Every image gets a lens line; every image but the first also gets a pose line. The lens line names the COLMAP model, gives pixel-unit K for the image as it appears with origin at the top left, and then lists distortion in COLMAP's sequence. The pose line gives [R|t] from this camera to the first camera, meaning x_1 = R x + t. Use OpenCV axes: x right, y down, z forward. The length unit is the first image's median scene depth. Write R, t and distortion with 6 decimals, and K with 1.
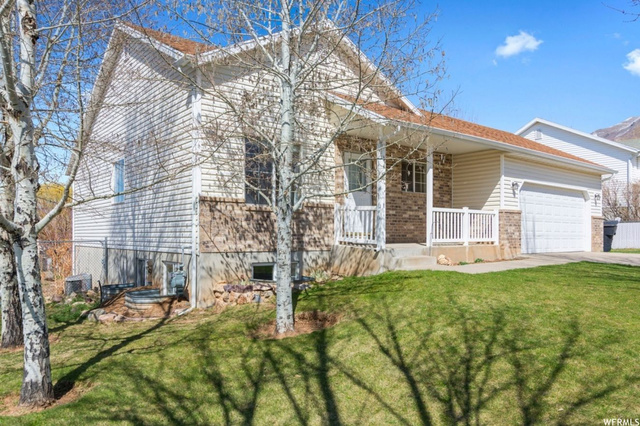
lens RADIAL K [[457.8, 0, 320.6], [0, 457.8, 214.8], [0, 0, 1]] dist [0.000526, -0.000335]
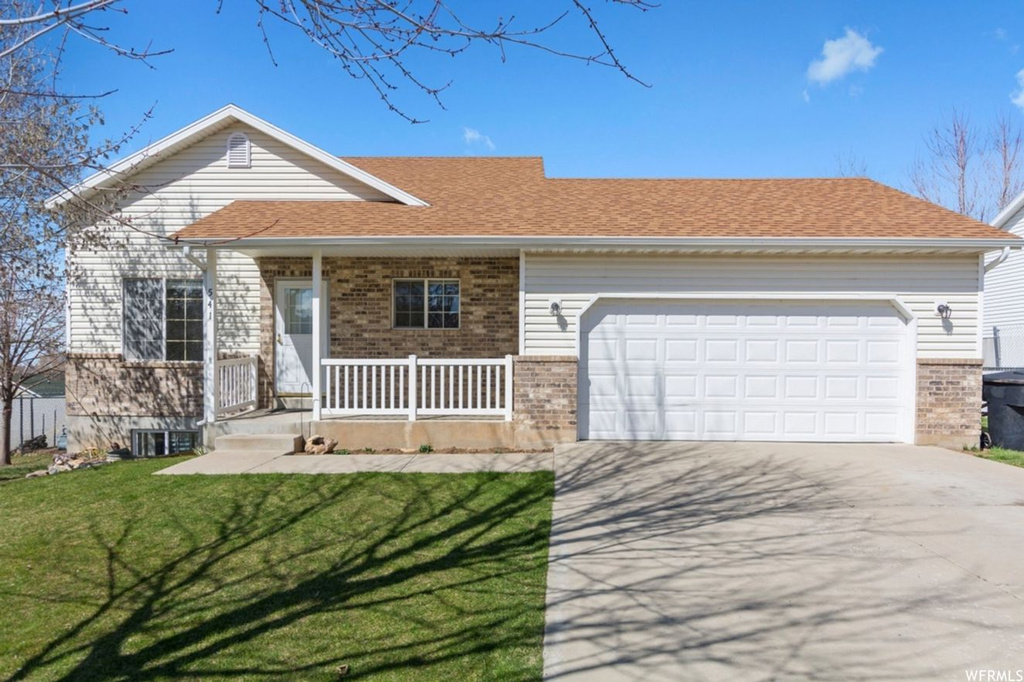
lens RADIAL K [[605.6, 0, 511.4], [0, 605.6, 347.3], [0, 0, 1]] dist [-0.001712, -0.000427]
pose [[0.772690, -0.013223, -0.634645, 1.113660], [0.026241, 0.999594, 0.011121, -0.040129], [0.634241, -0.025247, 0.772723, 0.589687]]
